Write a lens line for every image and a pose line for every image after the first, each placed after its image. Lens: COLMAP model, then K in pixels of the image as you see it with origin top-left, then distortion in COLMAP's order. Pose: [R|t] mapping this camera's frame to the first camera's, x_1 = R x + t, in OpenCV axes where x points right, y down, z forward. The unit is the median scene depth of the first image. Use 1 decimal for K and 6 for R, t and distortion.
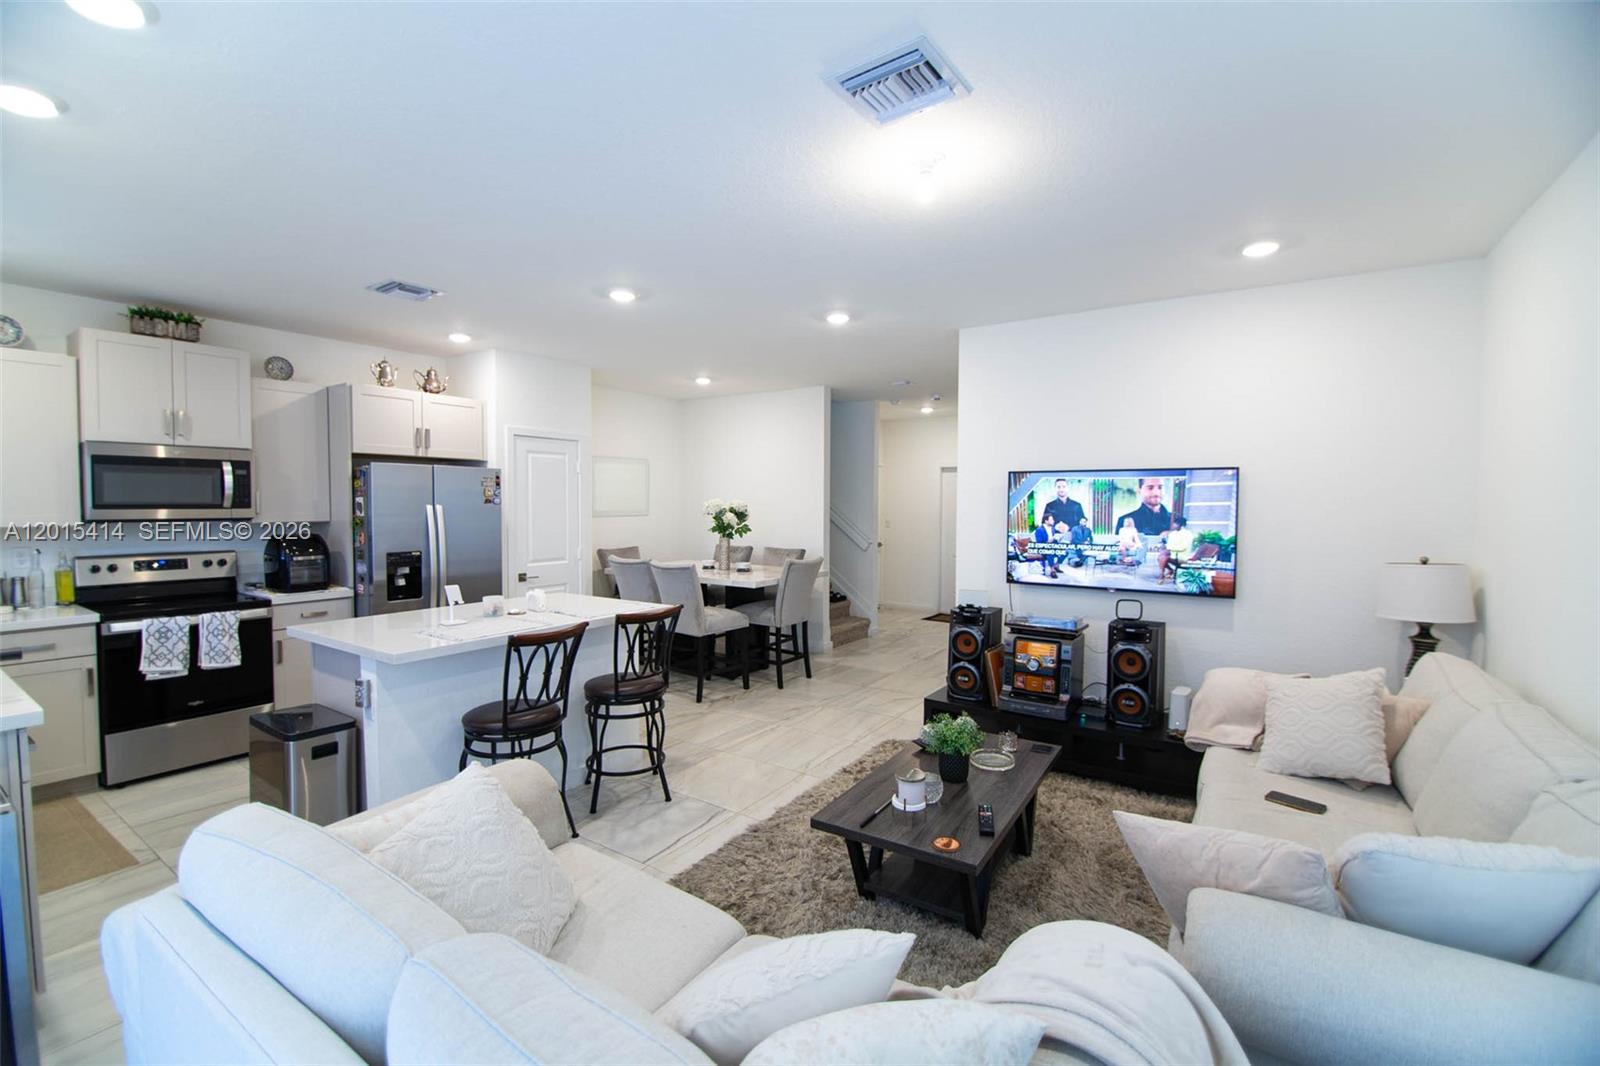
lens RADIAL K [[697.6, 0, 816.6], [0, 697.6, 530.4], [0, 0, 1]] dist [-0.011821, -0.006806]
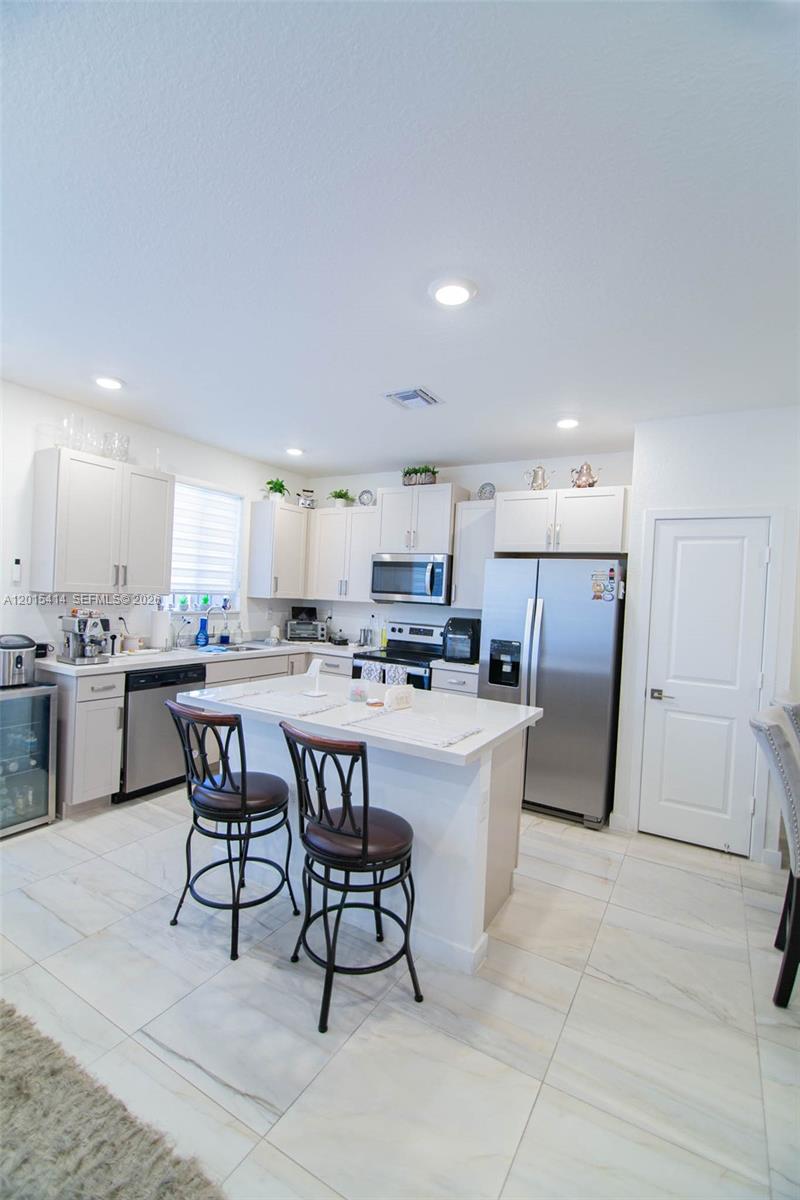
lens RADIAL K [[539.7, 0, 389.3], [0, 539.7, 596.4], [0, 0, 1]] dist [-0.011001, -0.008174]
pose [[0.017447, 0.001600, -0.999847, 0.255716], [-0.090361, 0.995909, 0.000017, -0.022778], [0.995756, 0.090346, 0.017520, 0.889535]]
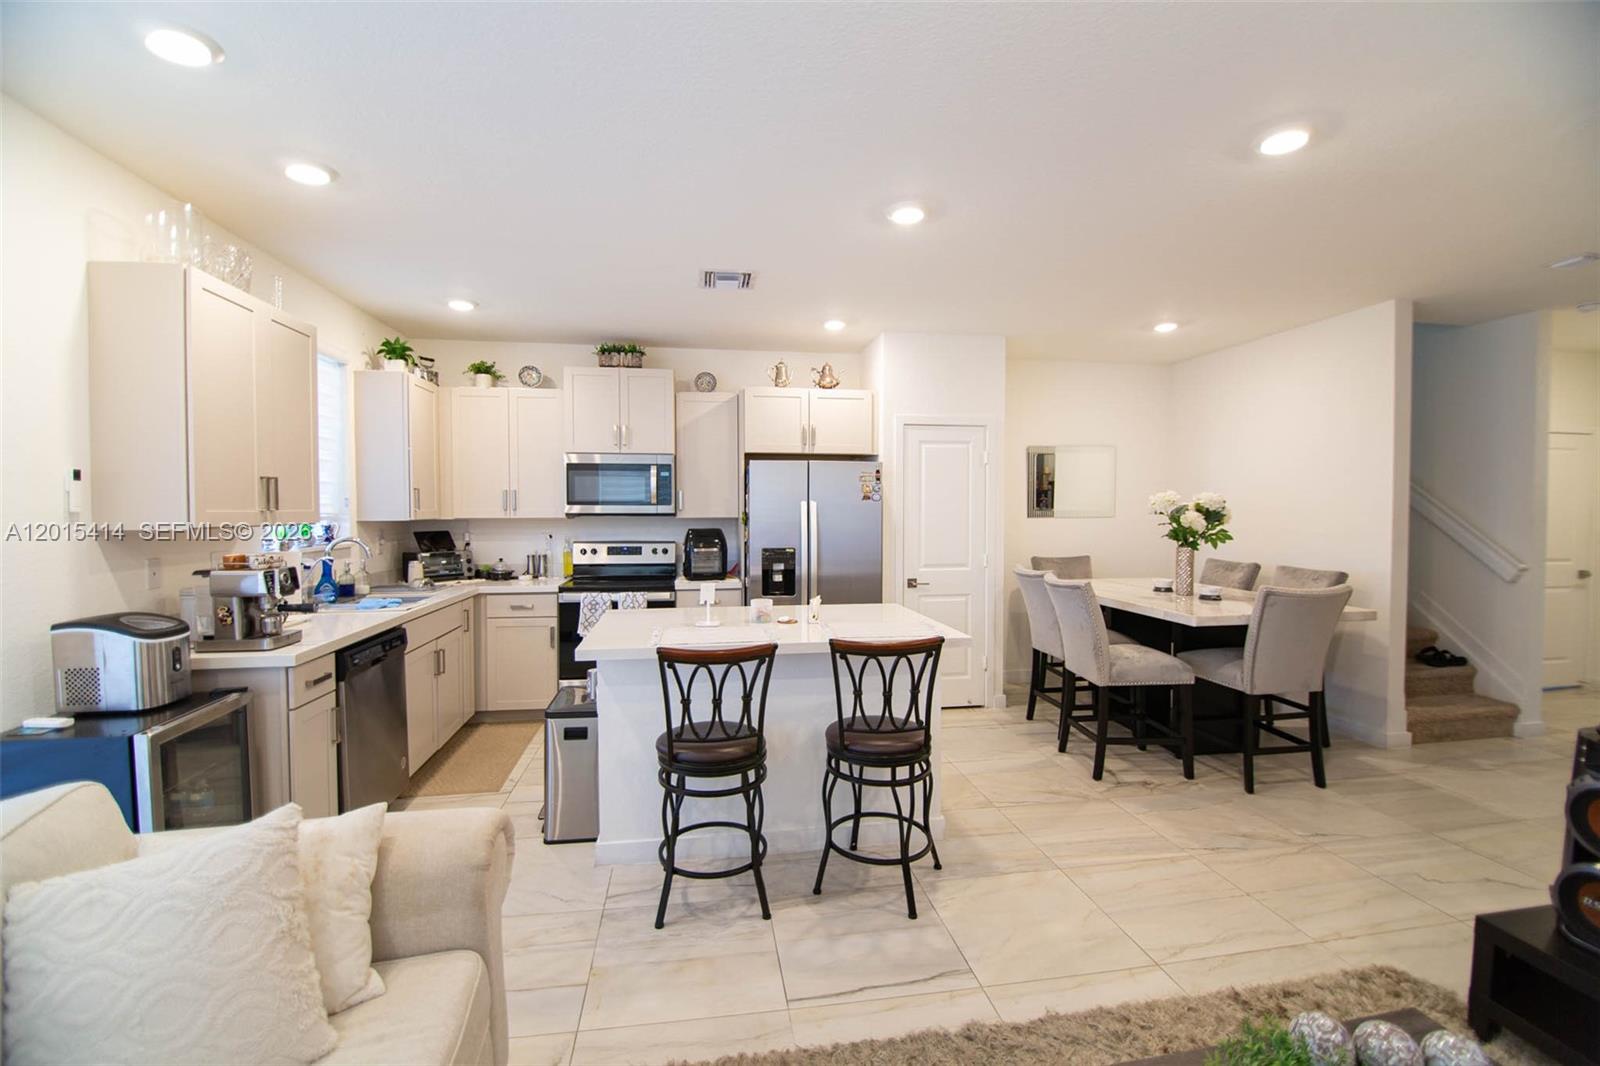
lens RADIAL K [[697.6, 0, 793.4], [0, 697.6, 528.8], [0, 0, 1]] dist [-0.011821, -0.006806]
pose [[0.656970, 0.014599, -0.753776, 0.197038], [-0.025805, 0.999662, -0.003130, 0.006163], [0.753475, 0.021507, 0.657124, 0.393779]]
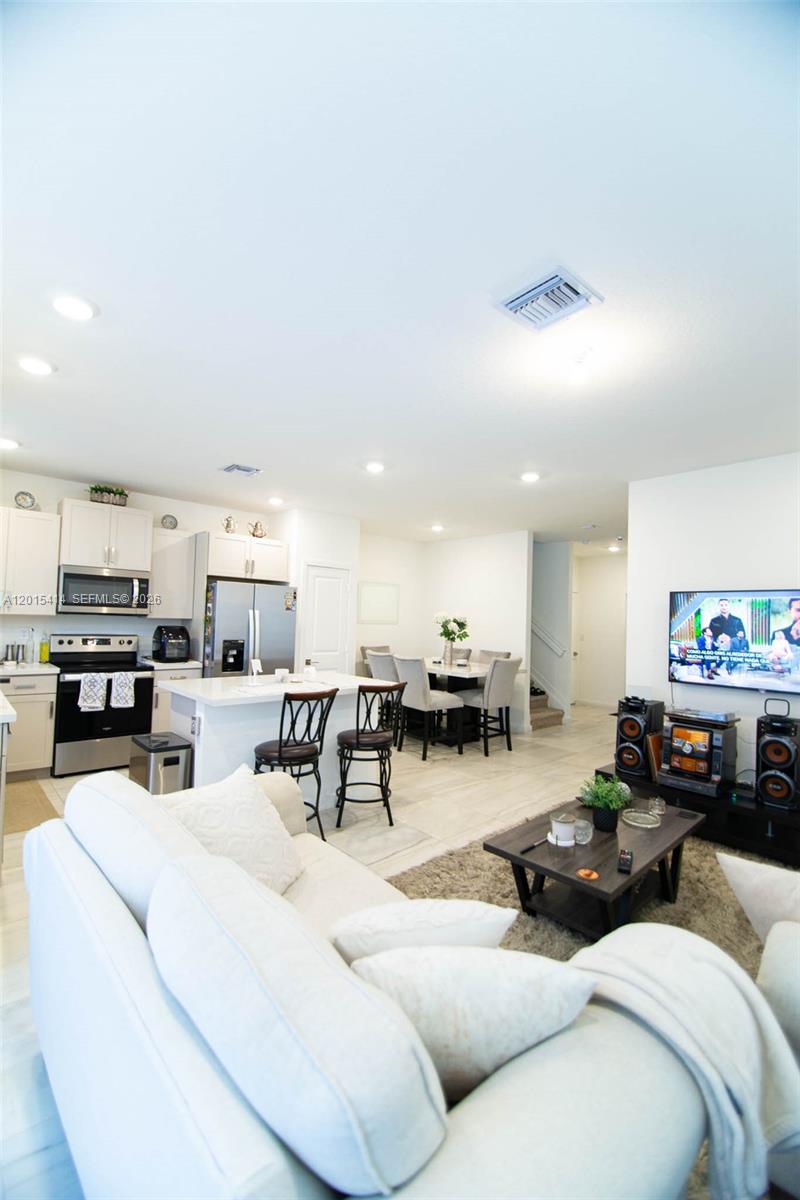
lens RADIAL K [[523.2, 0, 404.1], [0, 523.2, 602.7], [0, 0, 1]] dist [-0.011821, -0.006806]
pose [[0.968744, 0.015225, -0.247594, 0.051234], [-0.034766, 0.996597, -0.074744, 0.024403], [0.245613, 0.081016, 0.965977, -0.016696]]
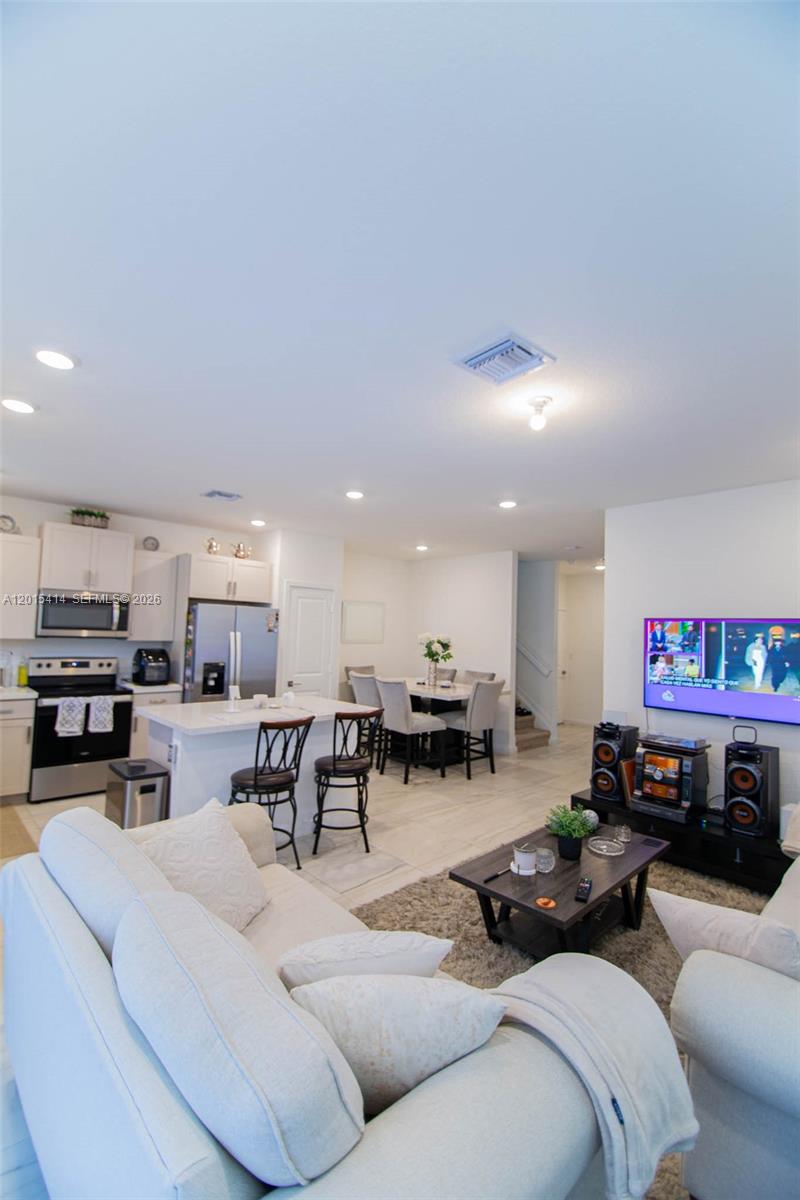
lens RADIAL K [[539.7, 0, 406.5], [0, 539.7, 600.7], [0, 0, 1]] dist [-0.011001, -0.008174]
pose [[0.972380, 0.012342, -0.233078, 0.090930], [-0.036287, 0.994453, -0.098727, -0.003073], [0.230566, 0.104458, 0.967434, -0.054533]]
